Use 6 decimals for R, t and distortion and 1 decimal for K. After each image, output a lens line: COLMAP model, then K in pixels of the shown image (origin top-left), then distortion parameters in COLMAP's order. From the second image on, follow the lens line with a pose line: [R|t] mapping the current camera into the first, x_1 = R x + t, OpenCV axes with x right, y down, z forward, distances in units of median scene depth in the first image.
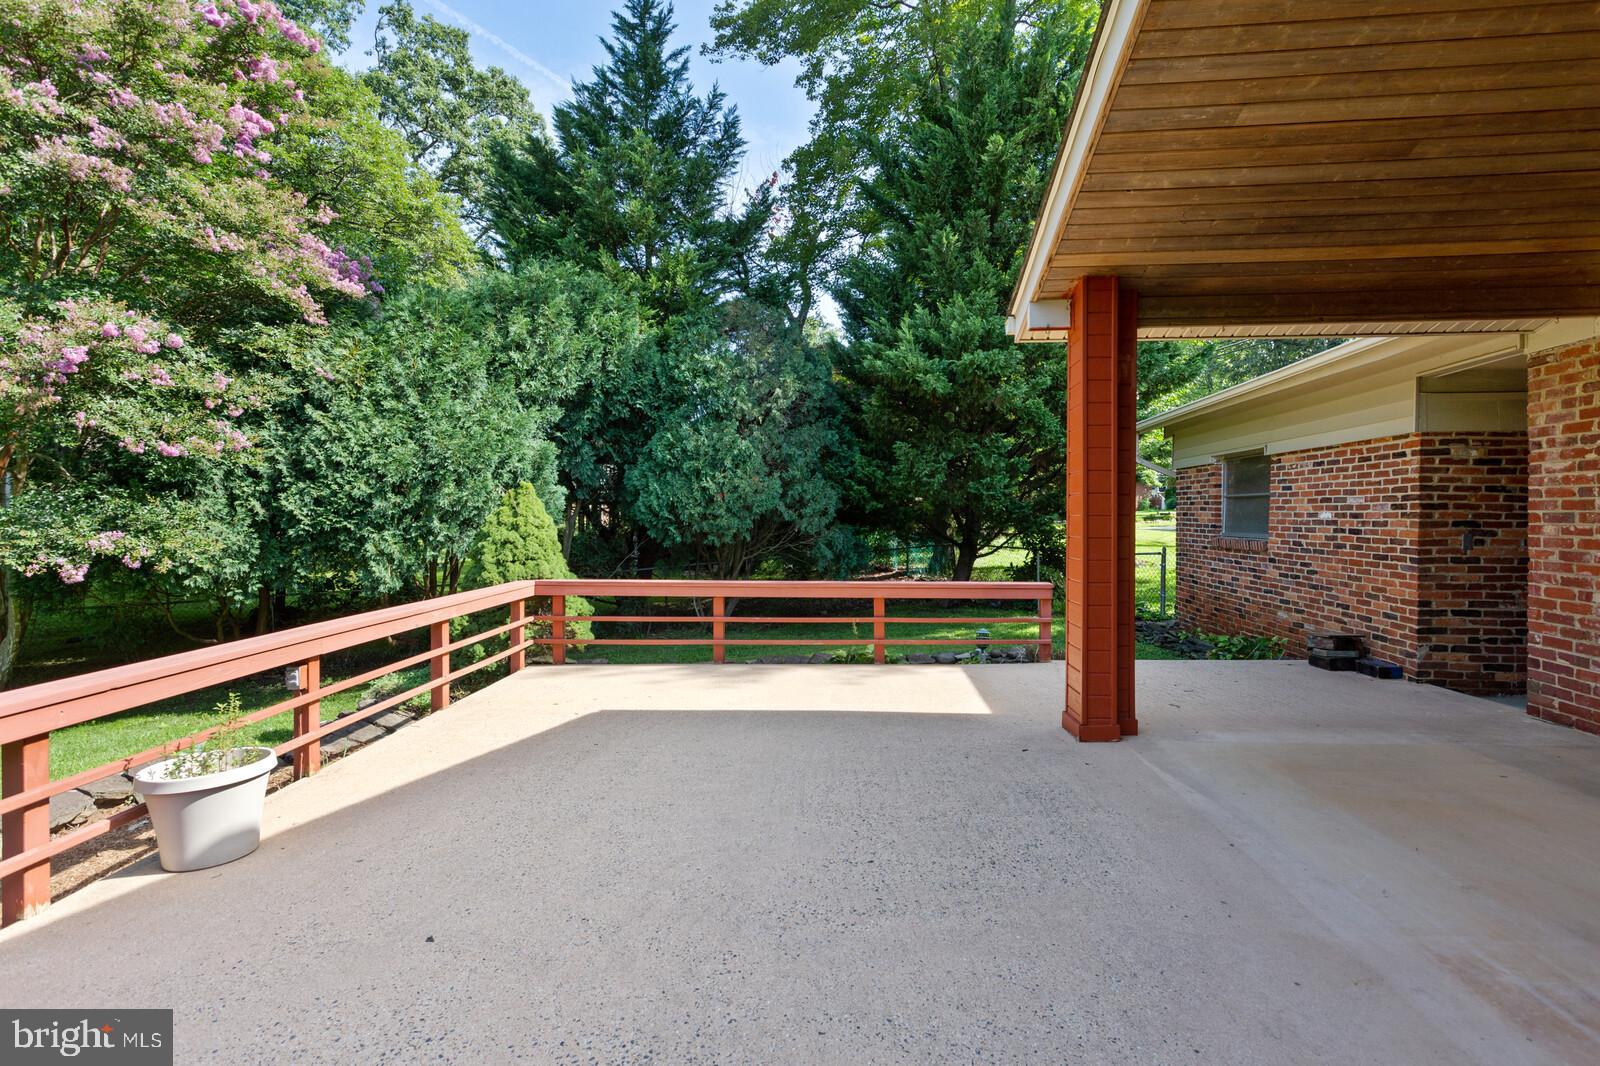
lens RADIAL K [[774.8, 0, 804.3], [0, 774.8, 541.7], [0, 0, 1]] dist [0.004737, 0.003400]
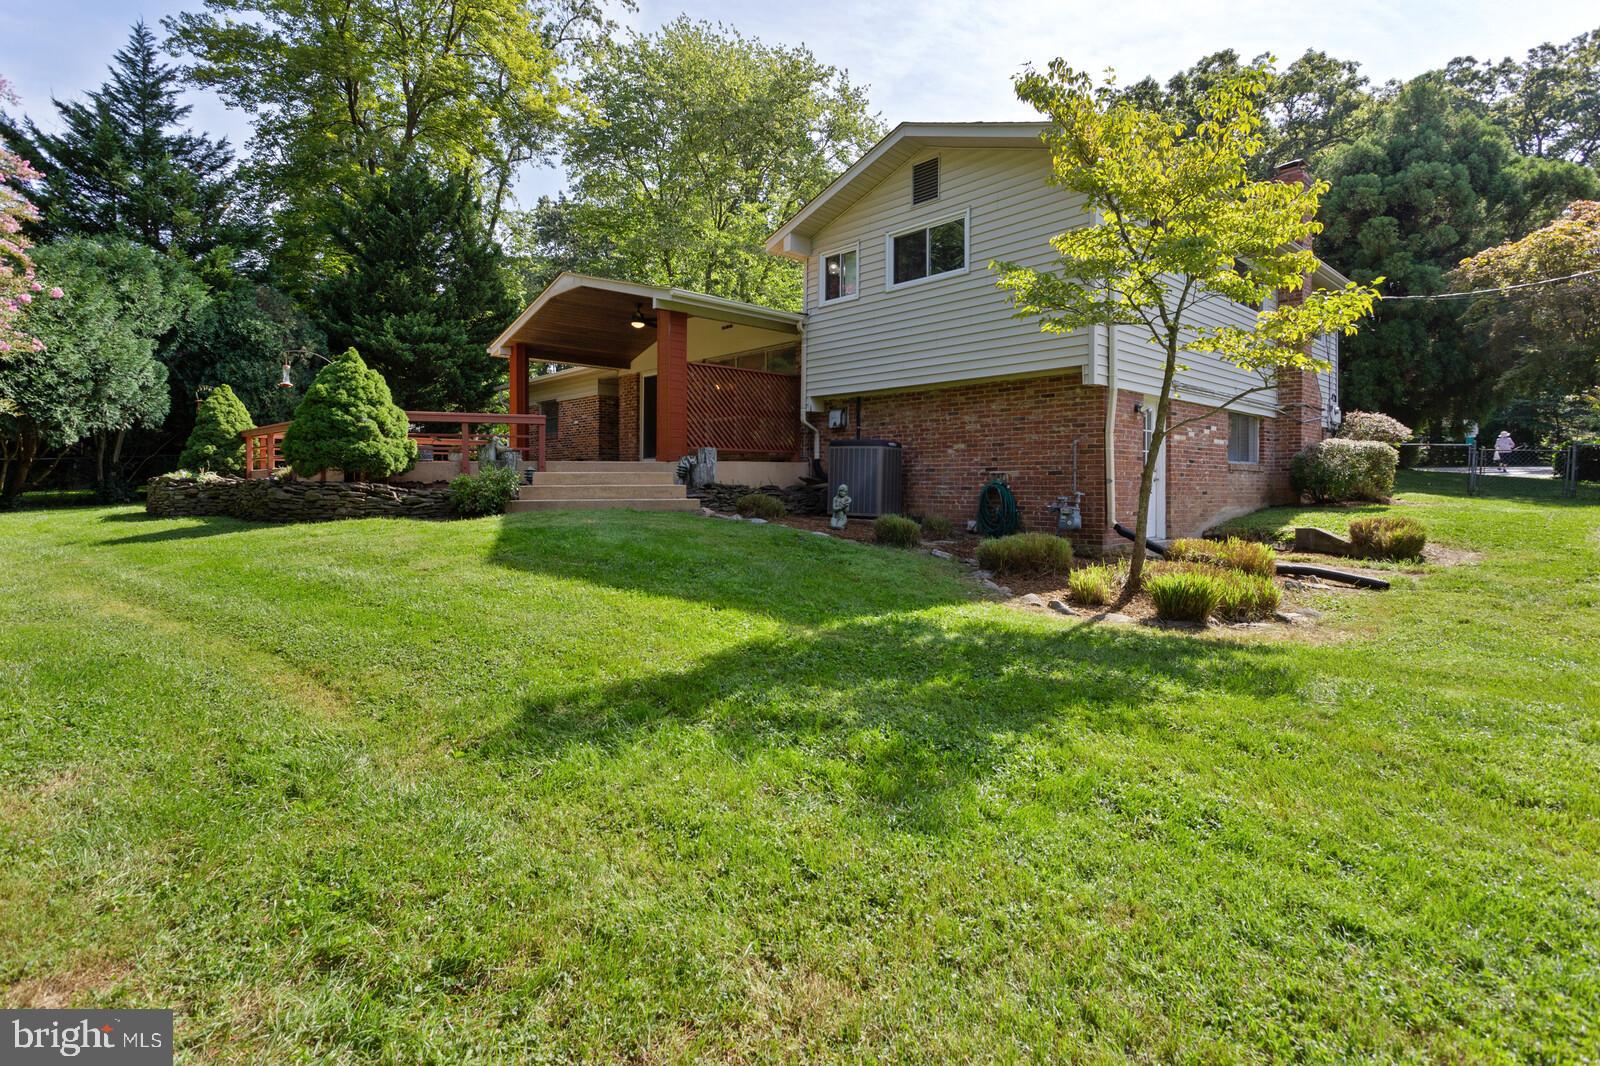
lens RADIAL K [[774.8, 0, 771.9], [0, 774.8, 485.5], [0, 0, 1]] dist [0.004737, 0.003400]
pose [[0.679766, 0.001271, 0.733428, -0.766378], [0.022365, 0.999498, -0.022461, 0.226185], [-0.733088, 0.031672, 0.679396, -1.201617]]
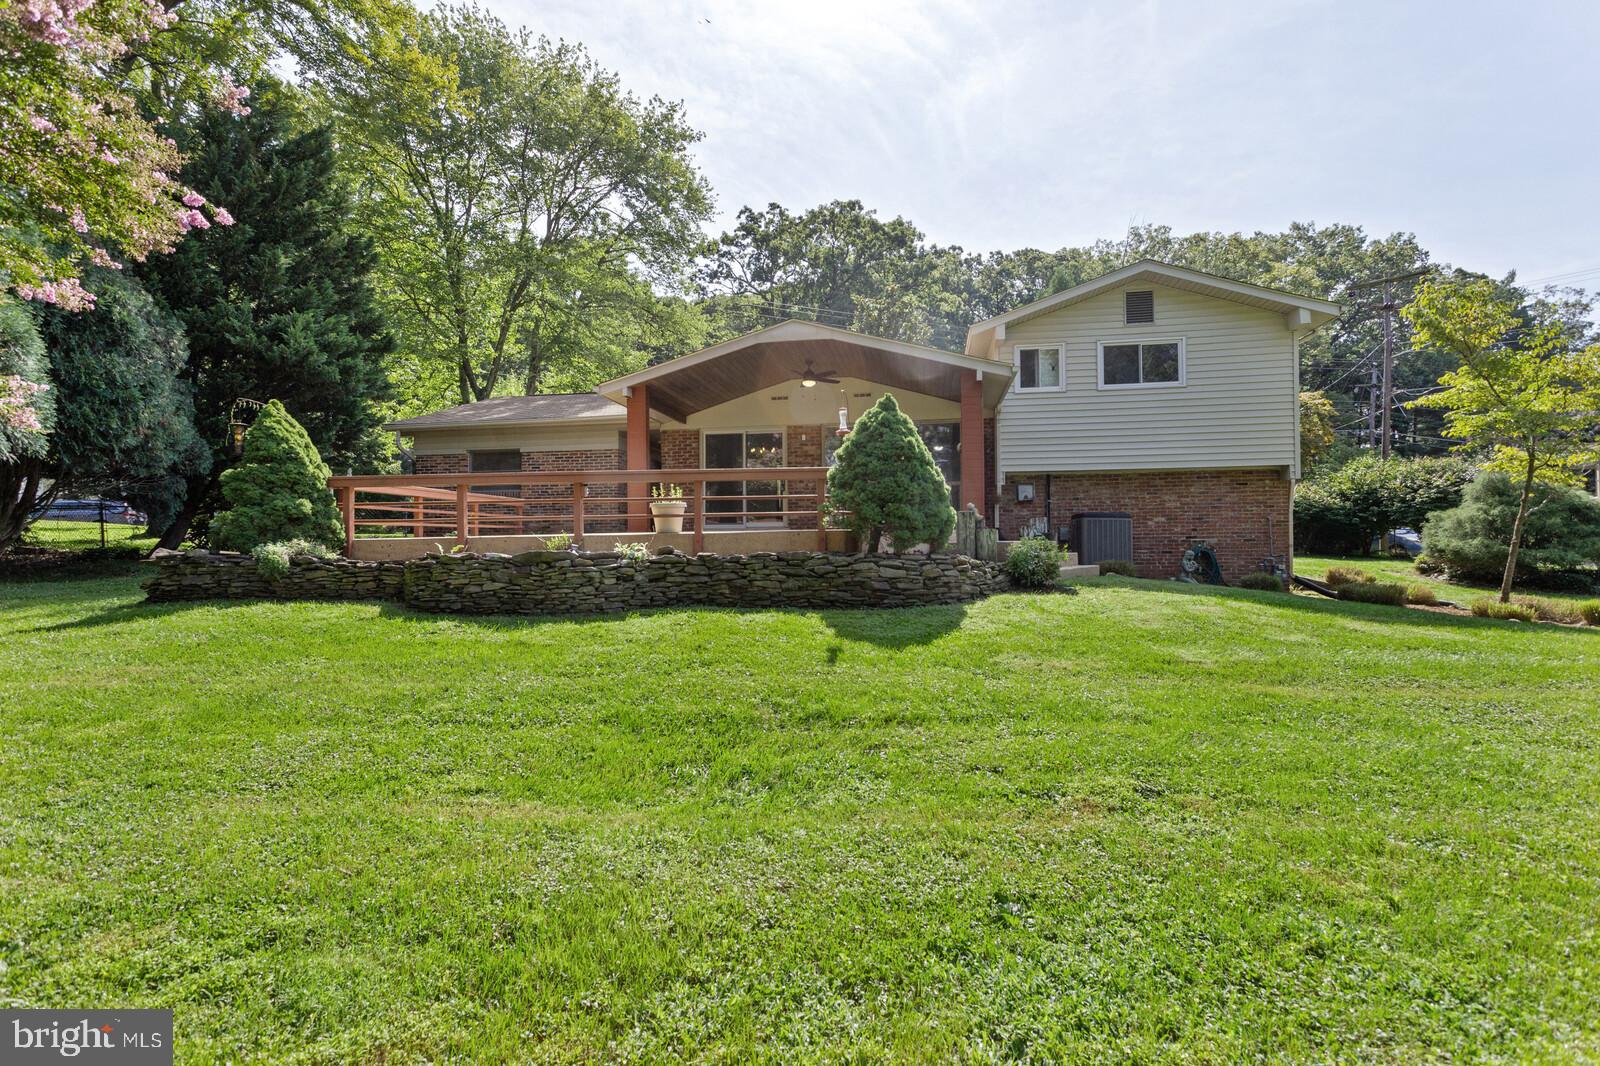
lens RADIAL K [[774.8, 0, 796.5], [0, 774.8, 526.3], [0, 0, 1]] dist [0.004737, 0.003400]
pose [[0.092056, 0.027293, 0.995380, -1.305300], [0.043559, 0.998557, -0.031408, 0.172429], [-0.994801, 0.046249, 0.090734, 0.048987]]
